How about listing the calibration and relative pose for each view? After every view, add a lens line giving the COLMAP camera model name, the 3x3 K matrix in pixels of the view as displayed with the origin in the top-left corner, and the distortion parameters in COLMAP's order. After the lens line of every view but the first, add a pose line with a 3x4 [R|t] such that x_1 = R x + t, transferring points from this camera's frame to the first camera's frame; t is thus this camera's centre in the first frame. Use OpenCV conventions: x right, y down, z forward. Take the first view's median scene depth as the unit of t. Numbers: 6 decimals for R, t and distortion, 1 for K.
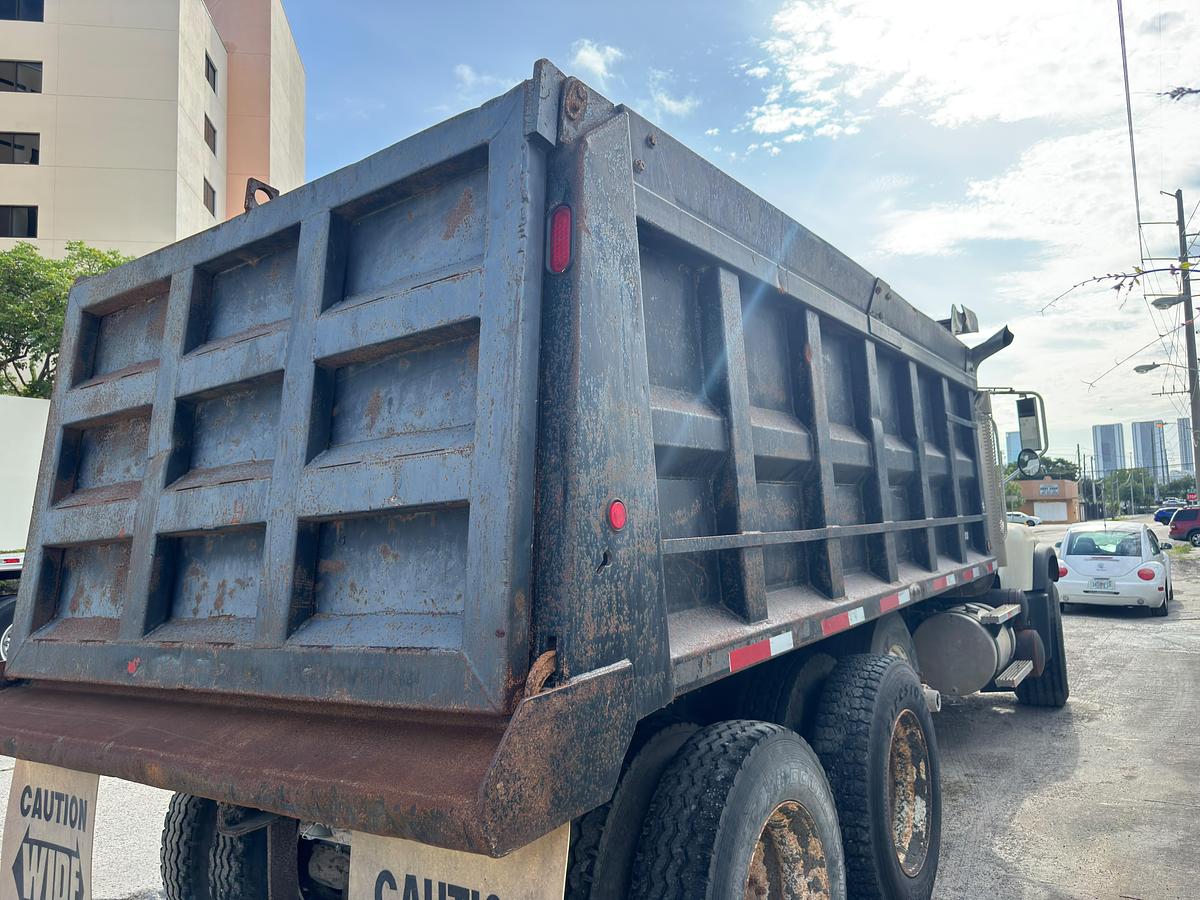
lens RADIAL K [[841.1, 0, 596.6], [0, 841.1, 450.0], [0, 0, 1]] dist [0.081911, -0.141335]
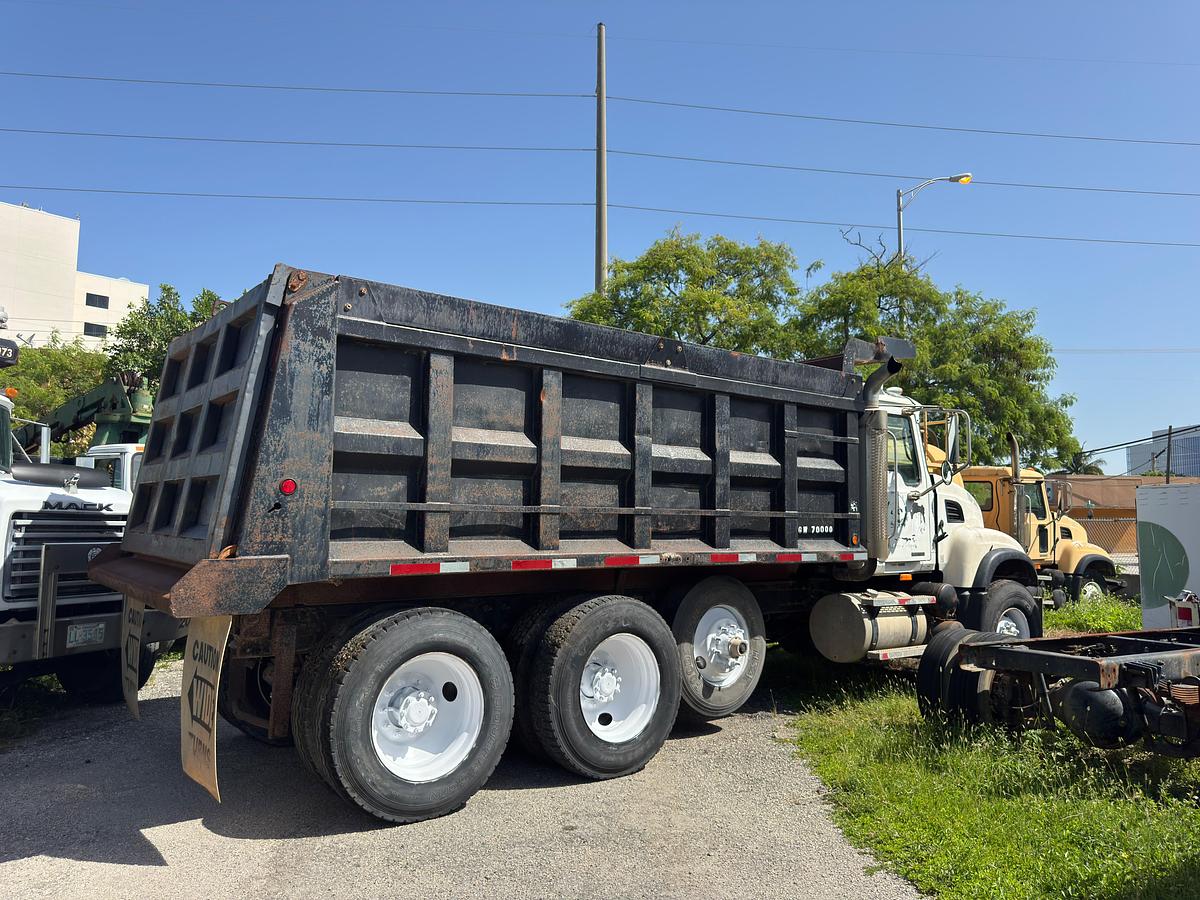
lens RADIAL K [[841.1, 0, 596.6], [0, 841.1, 450.0], [0, 0, 1]] dist [0.081911, -0.141335]
pose [[0.949386, 0.055582, -0.309154, 1.102459], [-0.046118, 0.998219, 0.037844, -0.100869], [0.310706, -0.021671, 0.950259, -0.600027]]
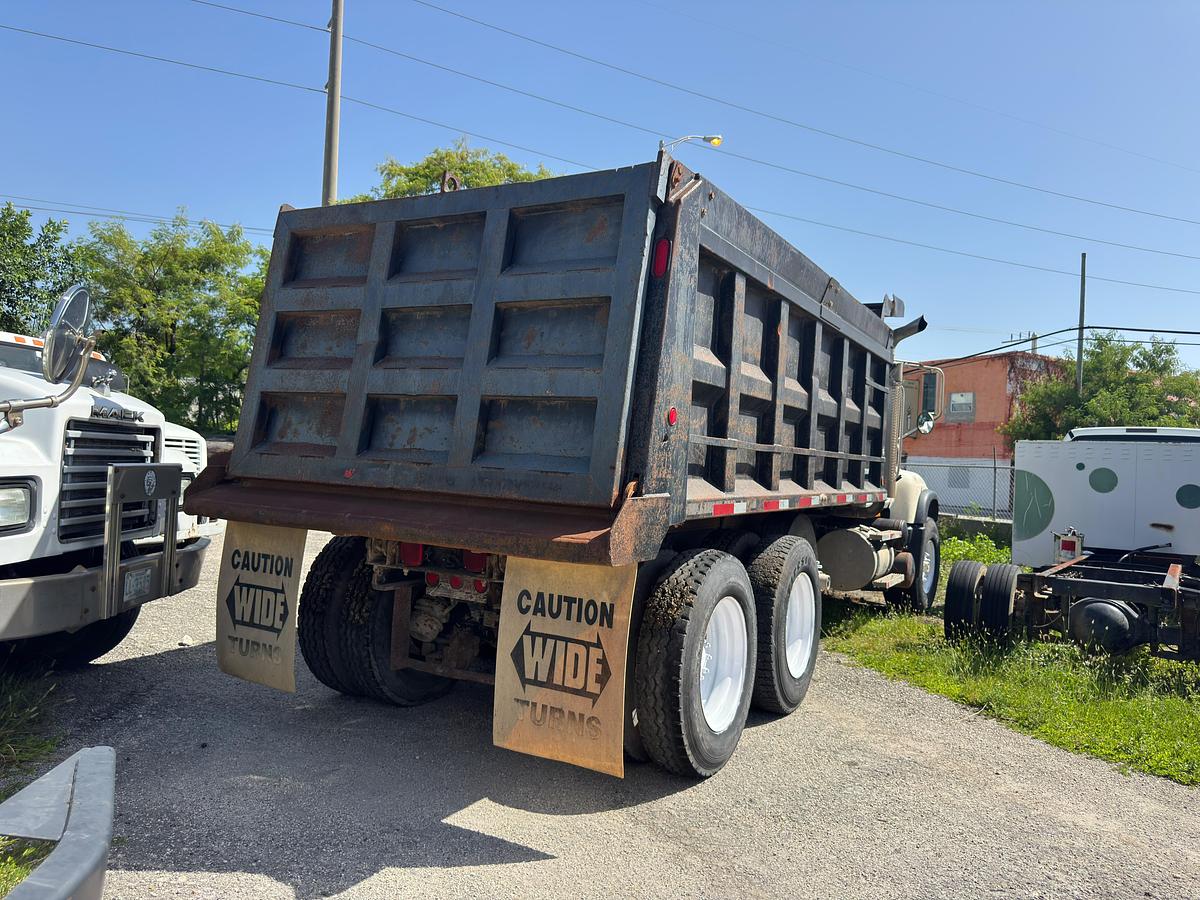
lens RADIAL K [[841.1, 0, 596.6], [0, 841.1, 450.0], [0, 0, 1]] dist [0.081911, -0.141335]
pose [[0.989308, 0.120094, 0.082744, -0.220473], [-0.127456, 0.987722, 0.090334, 0.005115], [-0.070879, -0.099914, 0.992468, -0.635125]]
